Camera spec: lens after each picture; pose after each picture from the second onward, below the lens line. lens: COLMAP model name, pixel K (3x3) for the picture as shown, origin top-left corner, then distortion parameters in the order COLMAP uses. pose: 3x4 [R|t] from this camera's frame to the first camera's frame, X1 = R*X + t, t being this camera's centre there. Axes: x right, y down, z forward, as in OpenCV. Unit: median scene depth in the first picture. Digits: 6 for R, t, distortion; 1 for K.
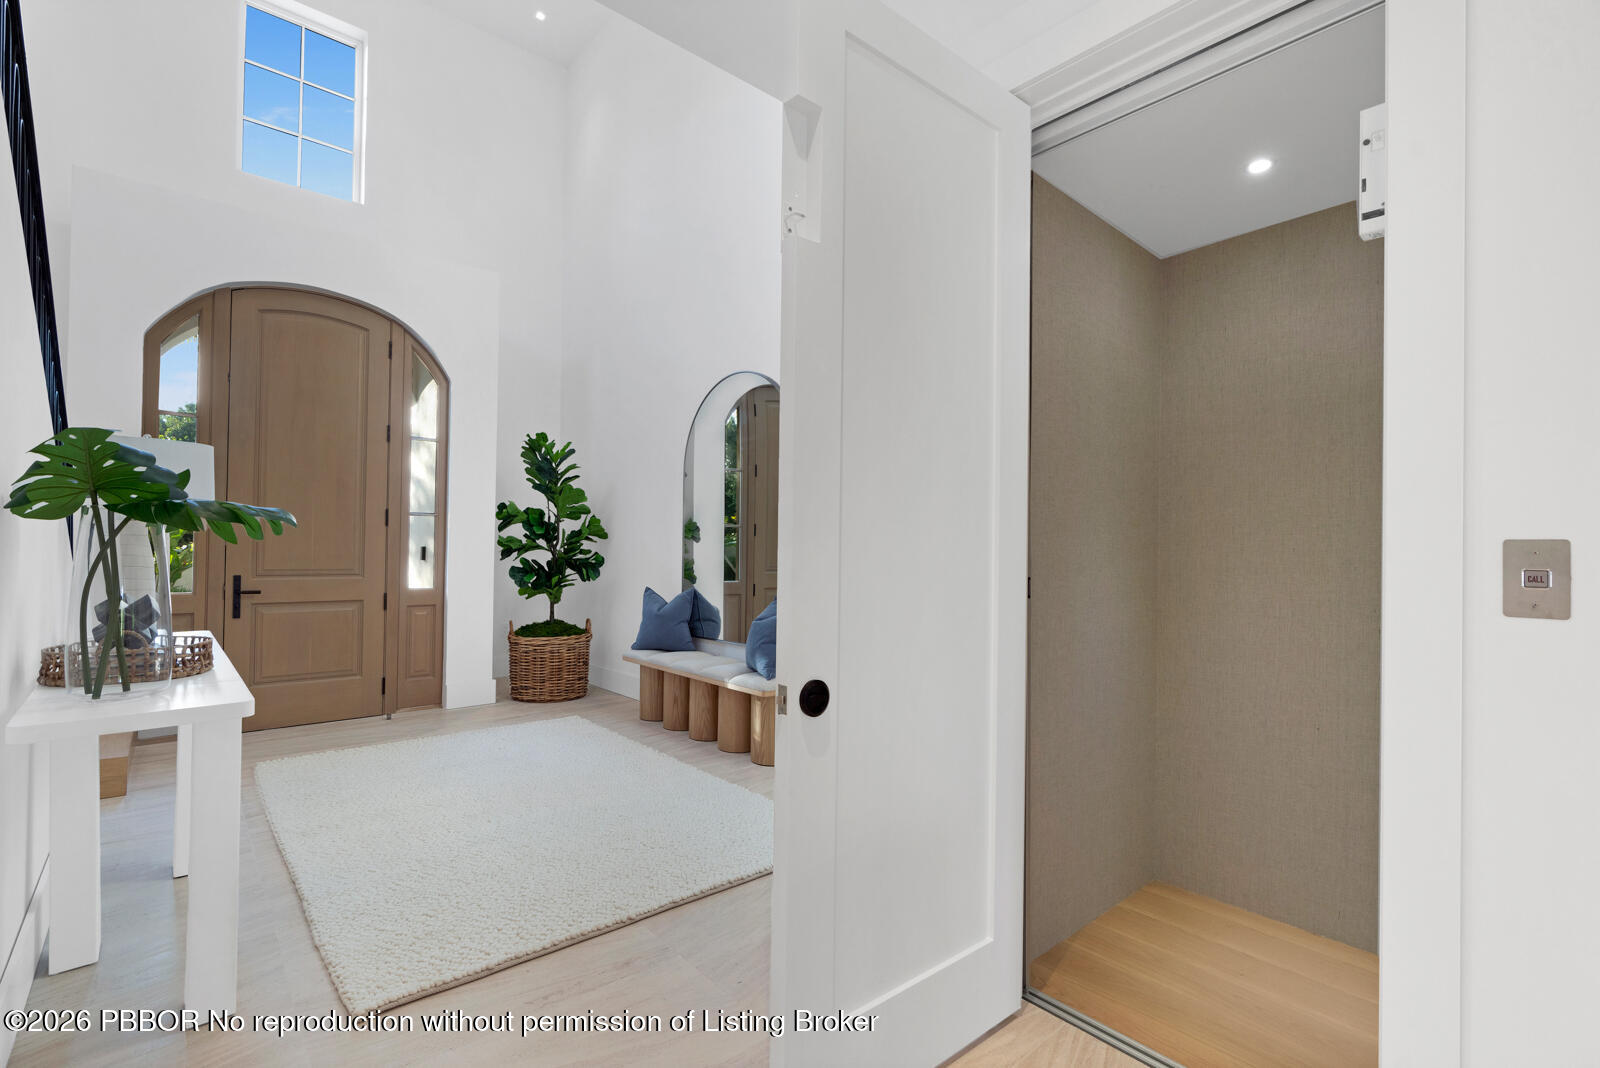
lens RADIAL K [[727.5, 0, 800.5], [0, 727.5, 540.8], [0, 0, 1]] dist [0.001309, 0.000135]
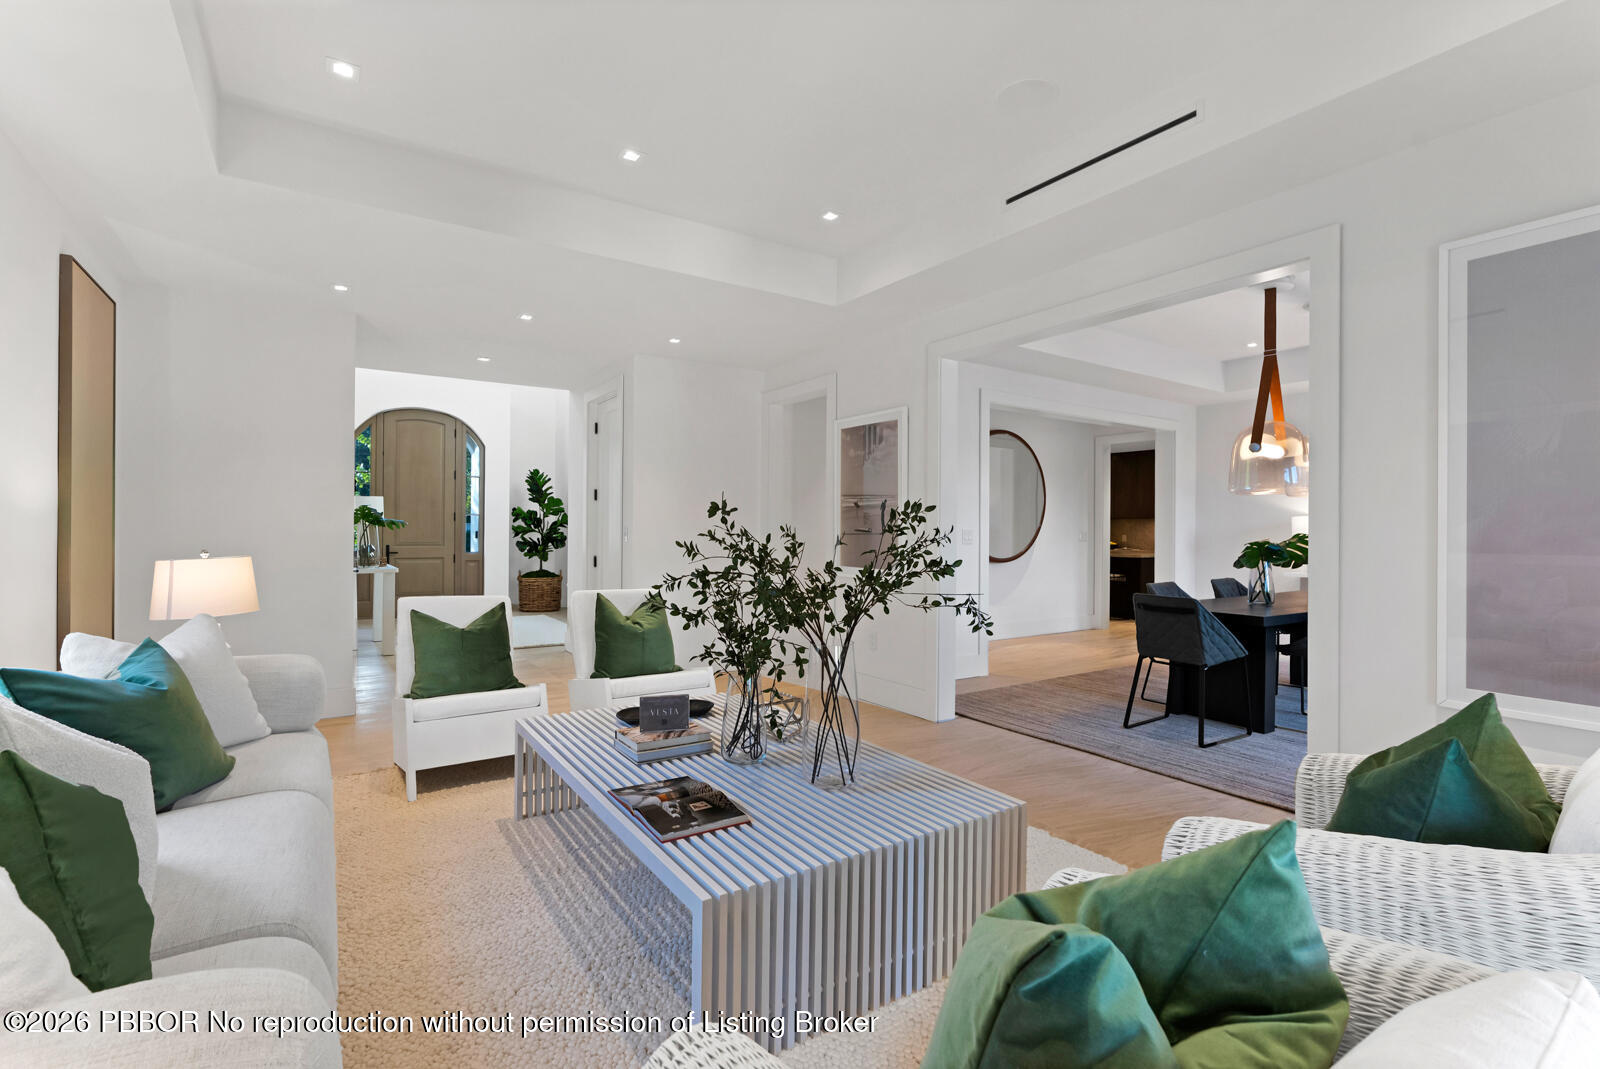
lens RADIAL K [[727.5, 0, 799.0], [0, 727.5, 531.6], [0, 0, 1]] dist [0.001309, 0.000135]
pose [[0.991269, -0.007703, -0.131630, 0.568733], [0.009039, 0.999913, 0.009555, -0.001369], [0.131545, -0.010662, 0.991253, -0.773375]]
